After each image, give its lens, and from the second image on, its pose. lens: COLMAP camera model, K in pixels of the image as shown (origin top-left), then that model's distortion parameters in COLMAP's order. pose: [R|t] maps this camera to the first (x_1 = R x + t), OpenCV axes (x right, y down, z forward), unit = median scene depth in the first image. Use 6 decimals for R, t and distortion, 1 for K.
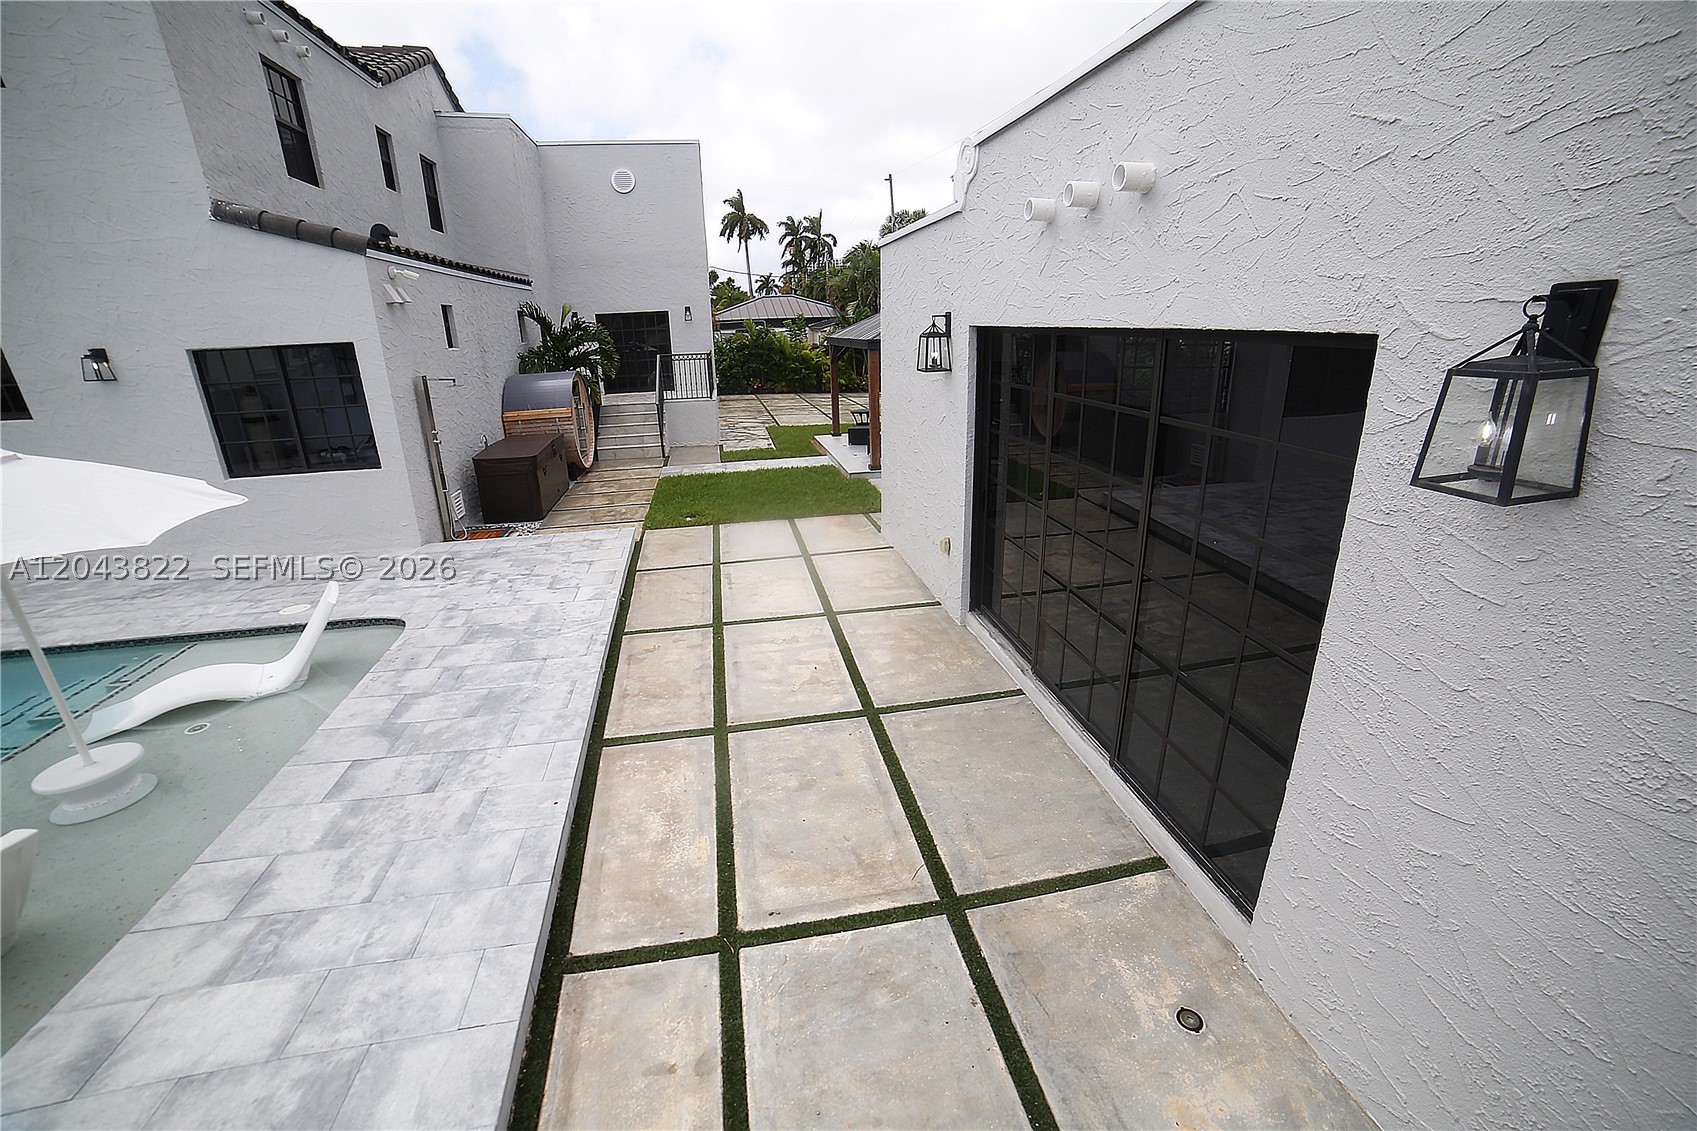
lens RADIAL K [[679.3, 0, 846.6], [0, 679.3, 548.3], [0, 0, 1]] dist [-0.100996, 0.037824]
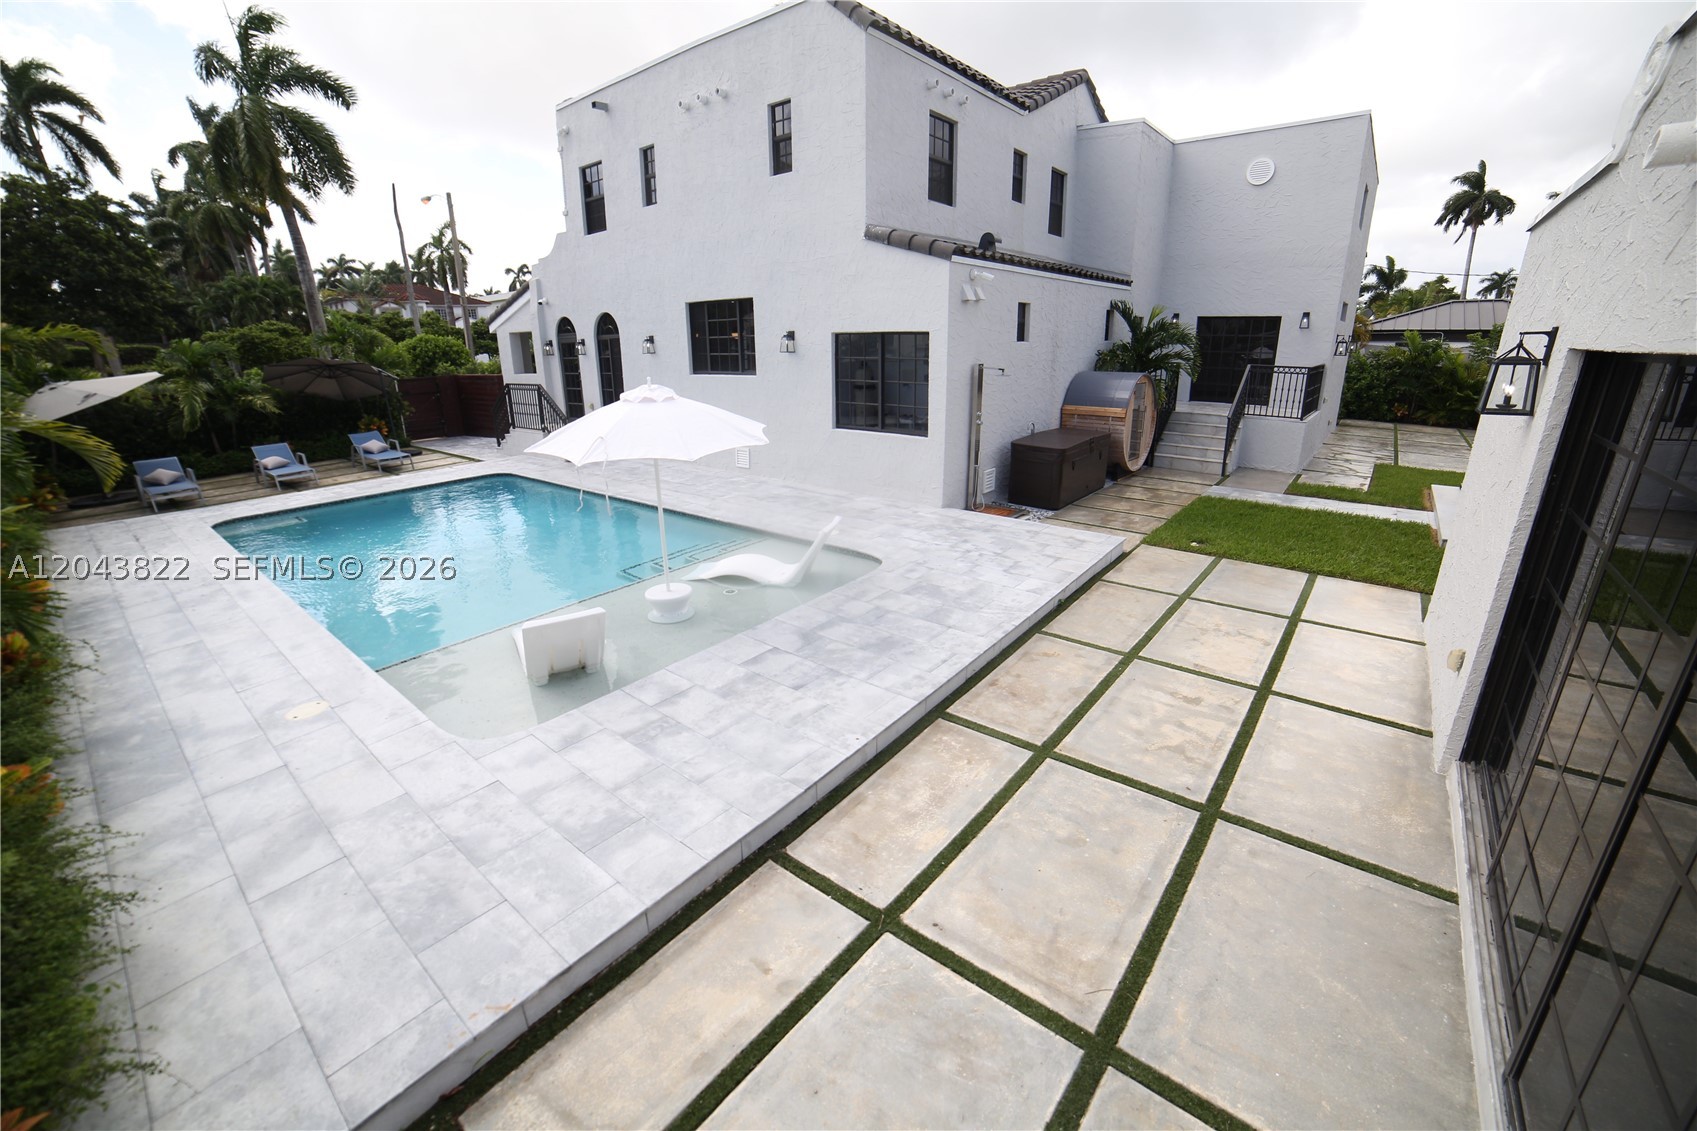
lens RADIAL K [[679.3, 0, 846.6], [0, 679.3, 548.3], [0, 0, 1]] dist [-0.100996, 0.037824]
pose [[0.658702, 0.245406, -0.711258, 0.133234], [-0.244540, 0.963819, 0.106078, -0.024569], [0.711556, 0.104057, 0.694881, 0.056010]]
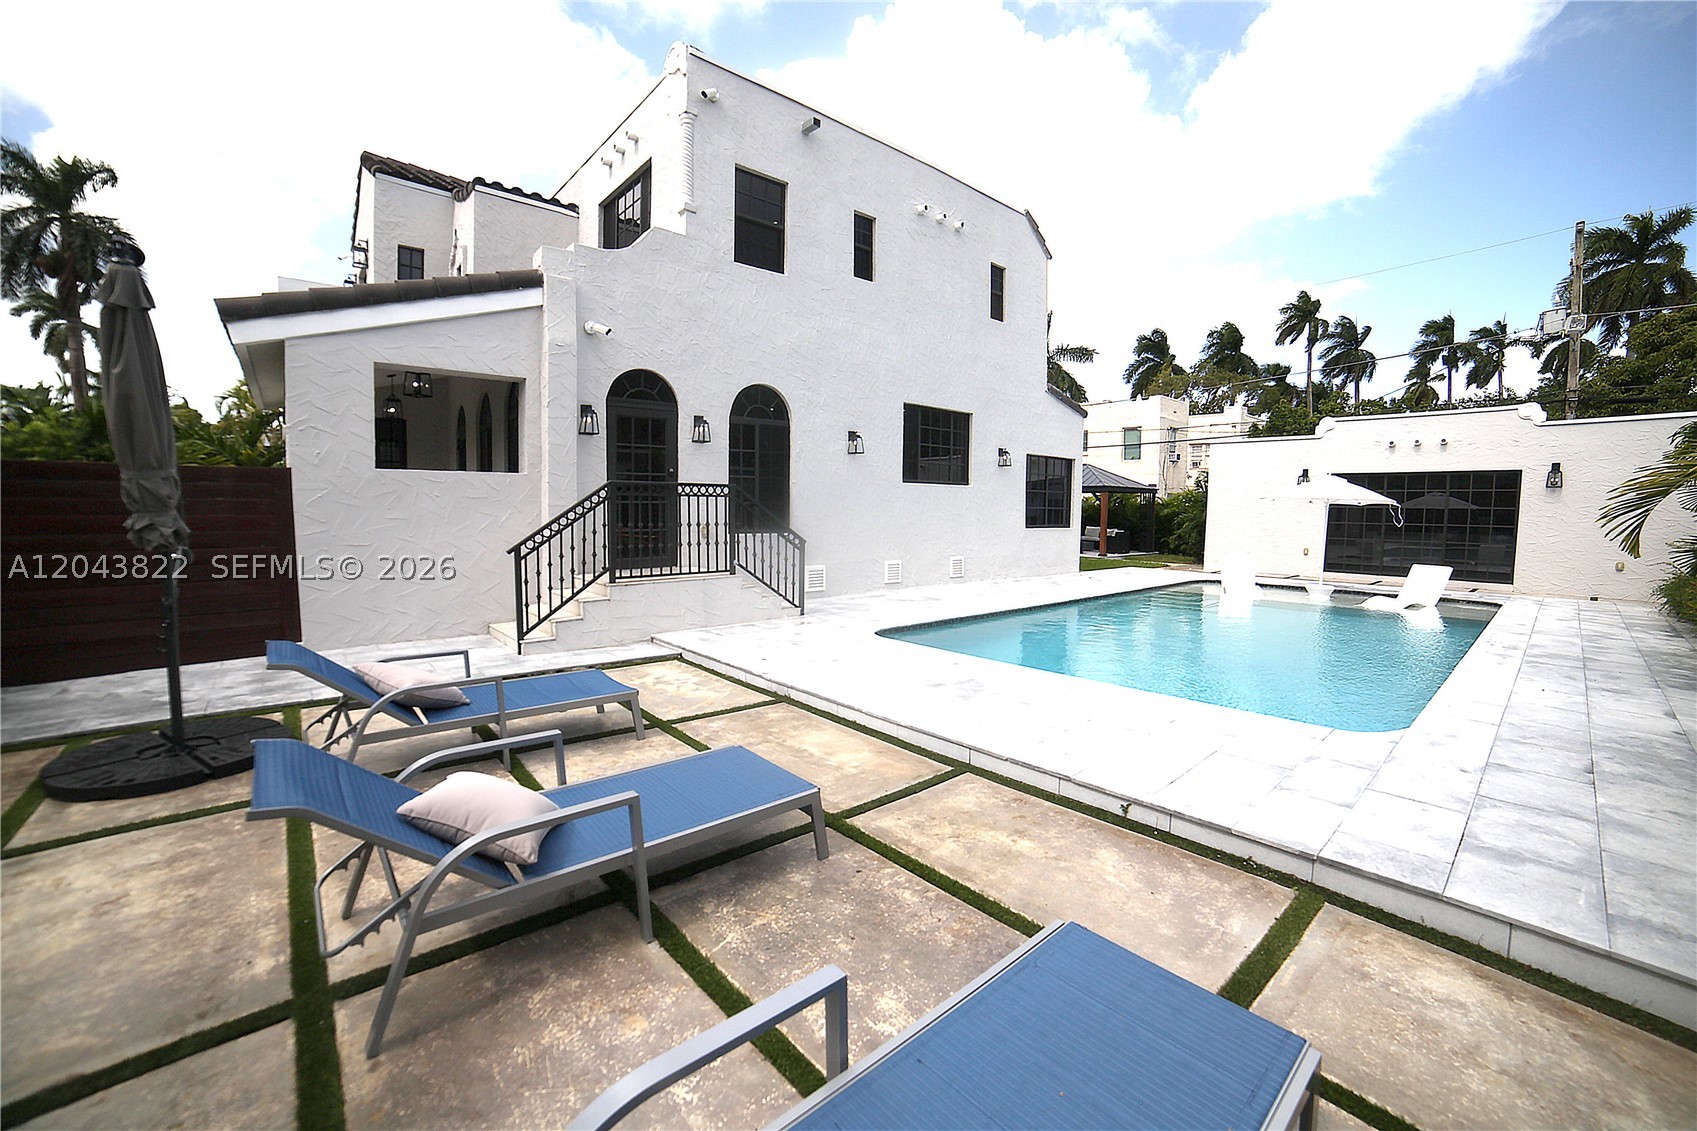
lens RADIAL K [[679.3, 0, 846.6], [0, 679.3, 548.3], [0, 0, 1]] dist [-0.100996, 0.037824]
pose [[0.850829, 0.007726, 0.525387, -2.581840], [0.131096, 0.965150, -0.226495, 0.307213], [-0.508827, 0.261584, 0.820164, -0.207229]]
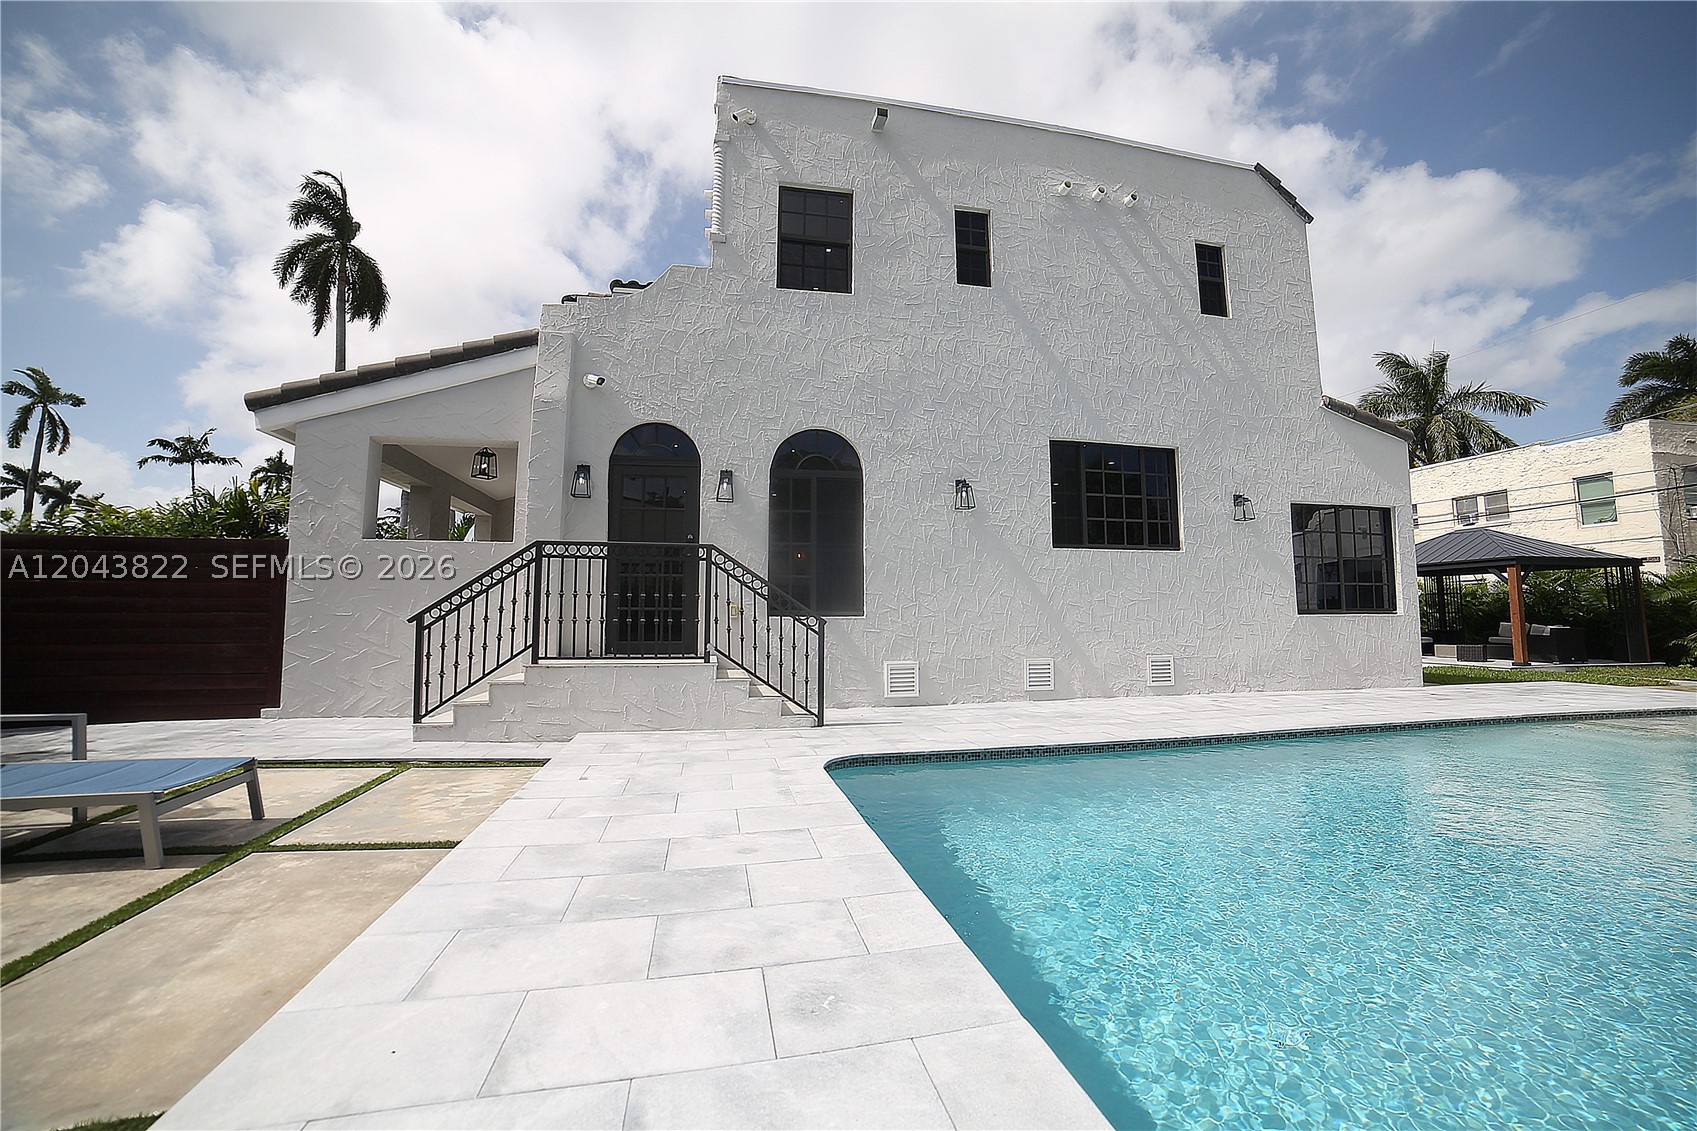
lens RADIAL K [[679.3, 0, 846.6], [0, 679.3, 548.3], [0, 0, 1]] dist [-0.100996, 0.037824]
pose [[0.998722, 0.046009, 0.020901, -2.003136], [-0.035052, 0.928645, -0.369310, 0.256370], [-0.036401, 0.368106, 0.929071, -0.067947]]
